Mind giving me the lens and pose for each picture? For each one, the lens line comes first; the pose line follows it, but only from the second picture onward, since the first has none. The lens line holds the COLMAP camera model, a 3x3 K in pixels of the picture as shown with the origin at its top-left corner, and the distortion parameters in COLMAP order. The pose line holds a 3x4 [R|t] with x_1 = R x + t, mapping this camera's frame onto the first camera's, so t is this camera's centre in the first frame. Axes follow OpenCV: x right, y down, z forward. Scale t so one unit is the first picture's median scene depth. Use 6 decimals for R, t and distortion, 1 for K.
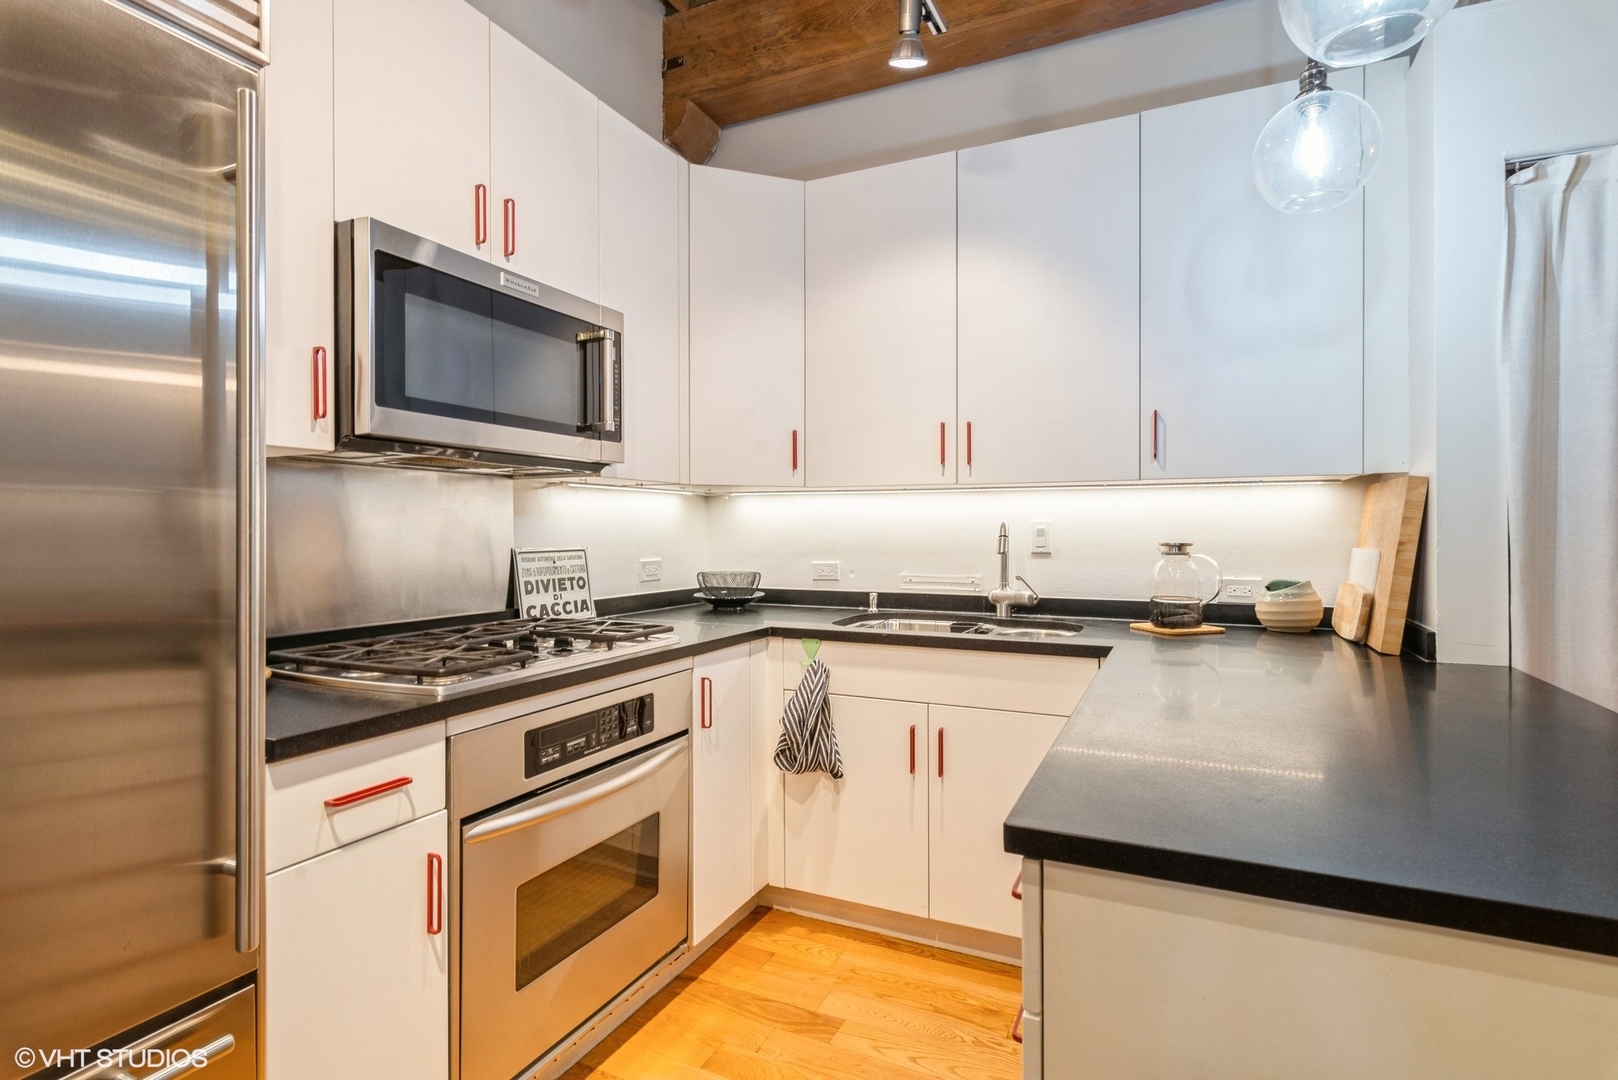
lens RADIAL K [[805.8, 0, 817.9], [0, 805.8, 529.4], [0, 0, 1]] dist [0.001854, -0.000346]
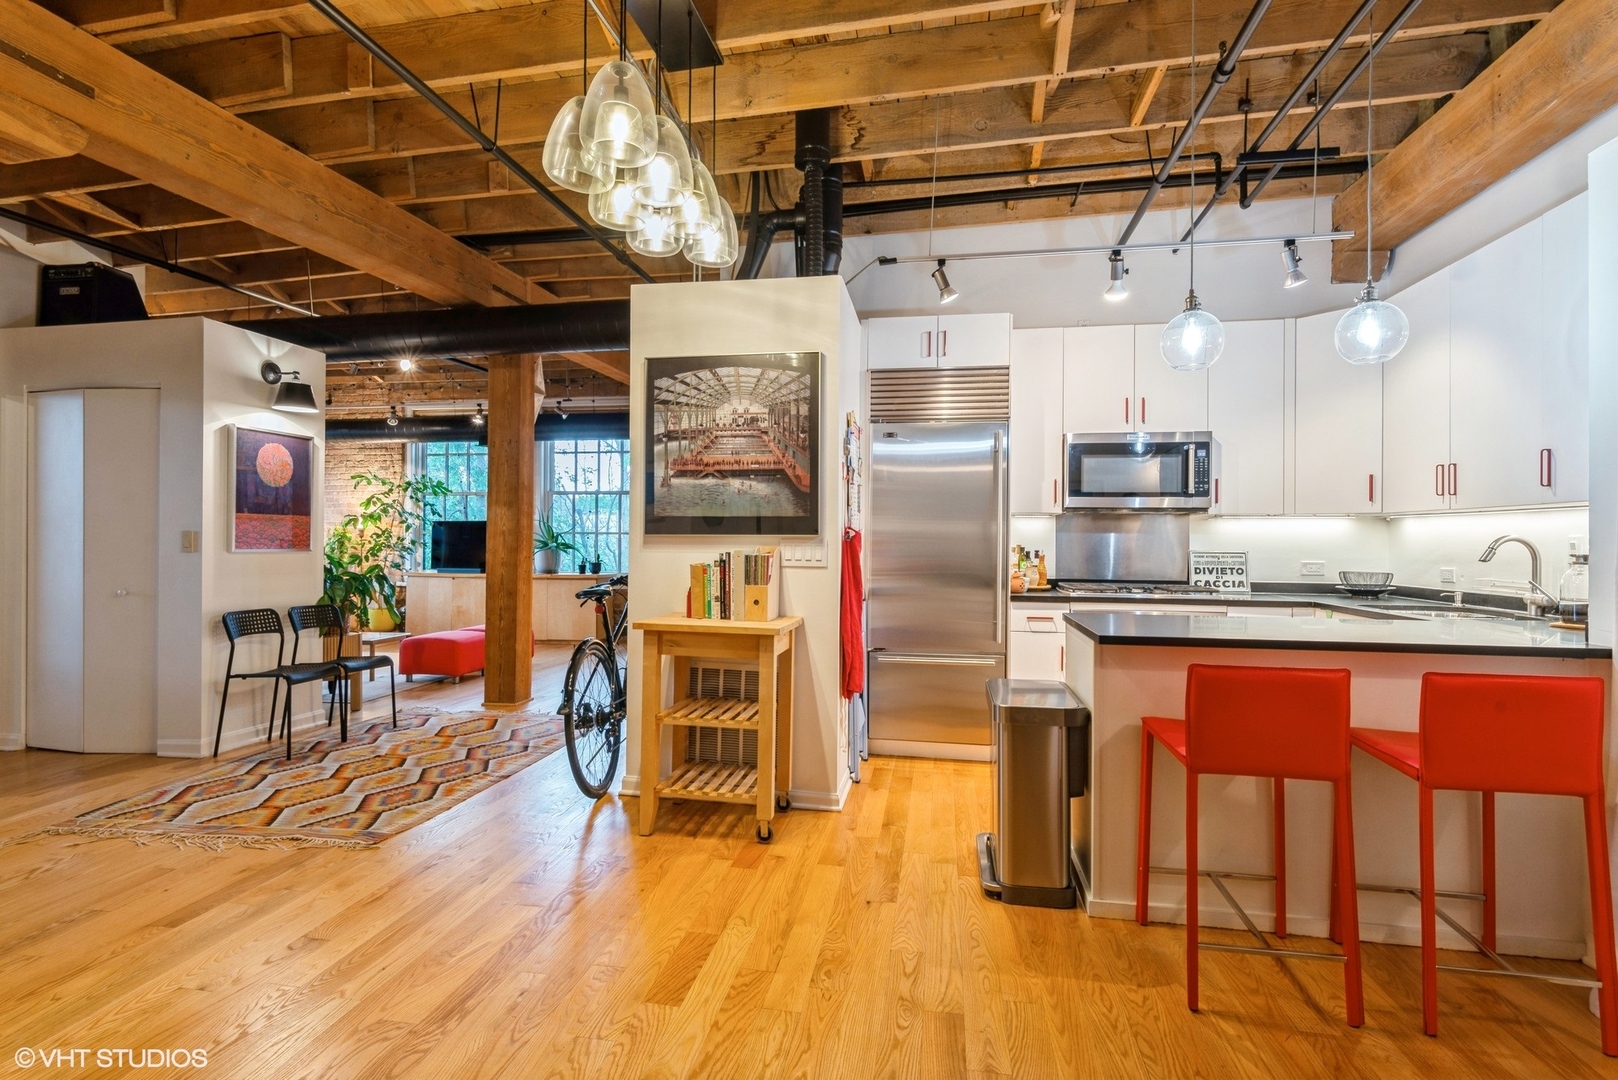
lens RADIAL K [[787.3, 0, 809.0], [0, 787.3, 540.0], [0, 0, 1]] dist [0.003973, -0.001045]
pose [[0.266936, 0.003349, -0.963708, 1.338933], [-0.009381, 0.999956, 0.000877, 0.004993], [0.963669, 0.008807, 0.266955, -0.456934]]
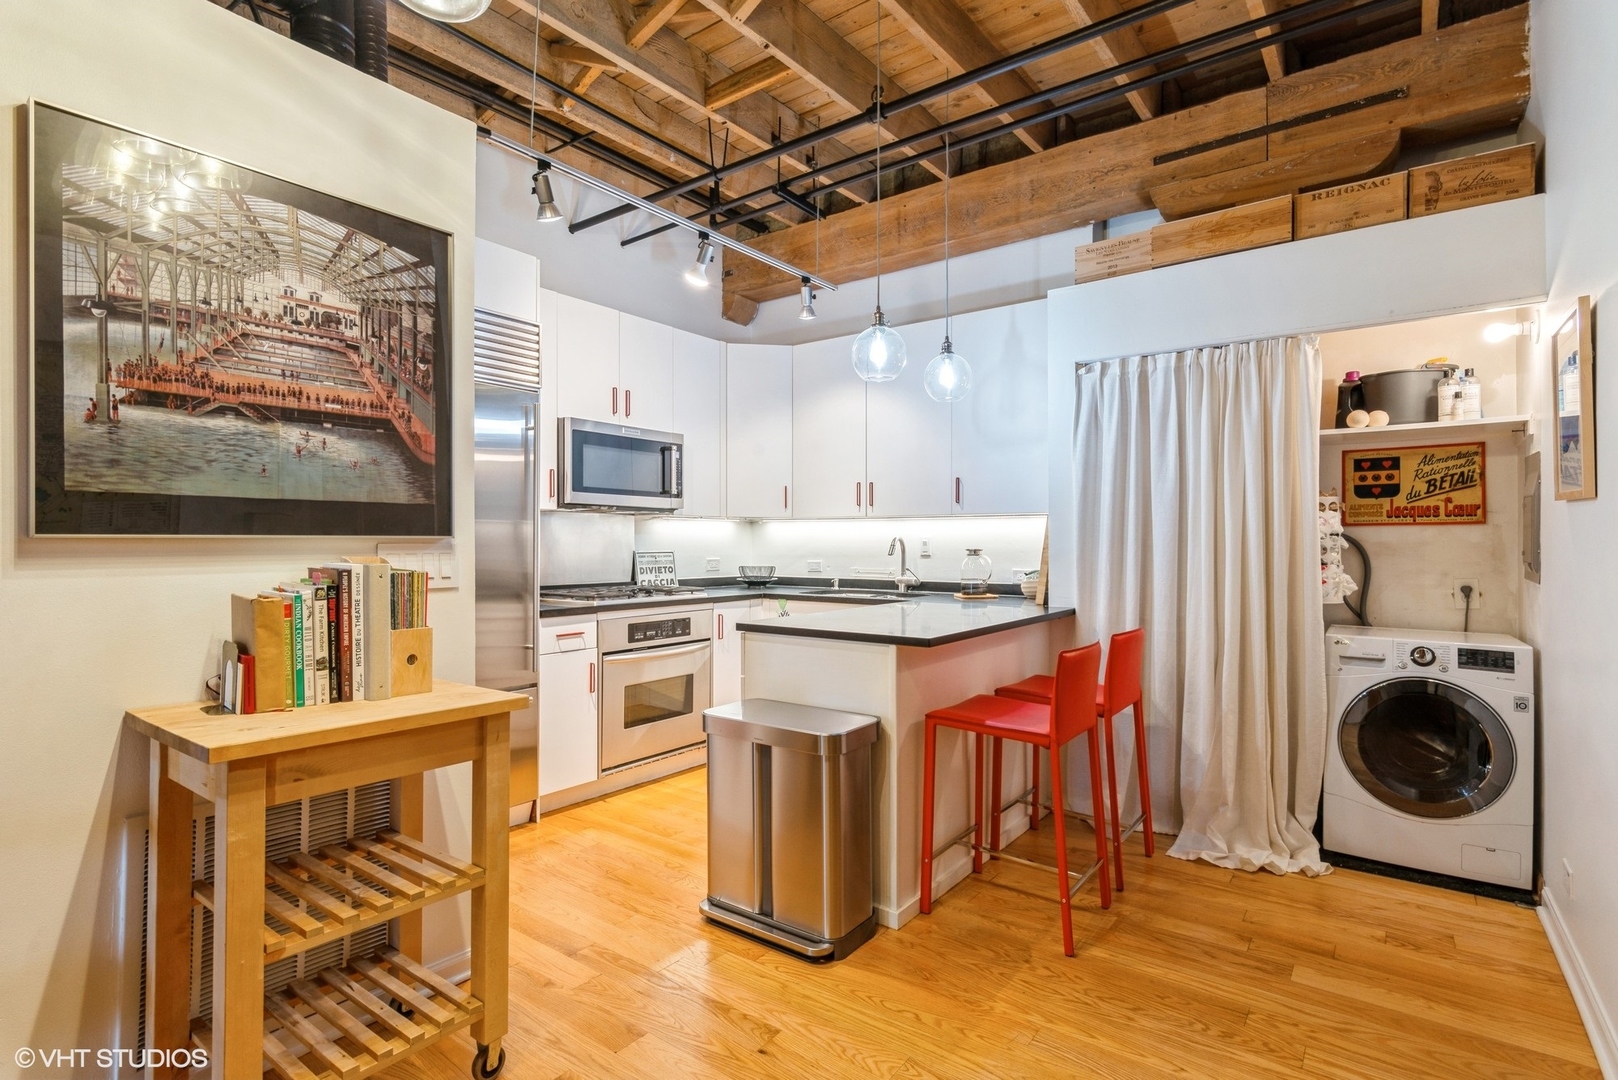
lens RADIAL K [[787.3, 0, 809.0], [0, 787.3, 540.0], [0, 0, 1]] dist [0.003973, -0.001045]
pose [[0.980207, 0.001394, -0.197970, 0.454492], [-0.002216, 0.999990, -0.003932, 0.004102], [0.197963, 0.004293, 0.980200, -0.865952]]
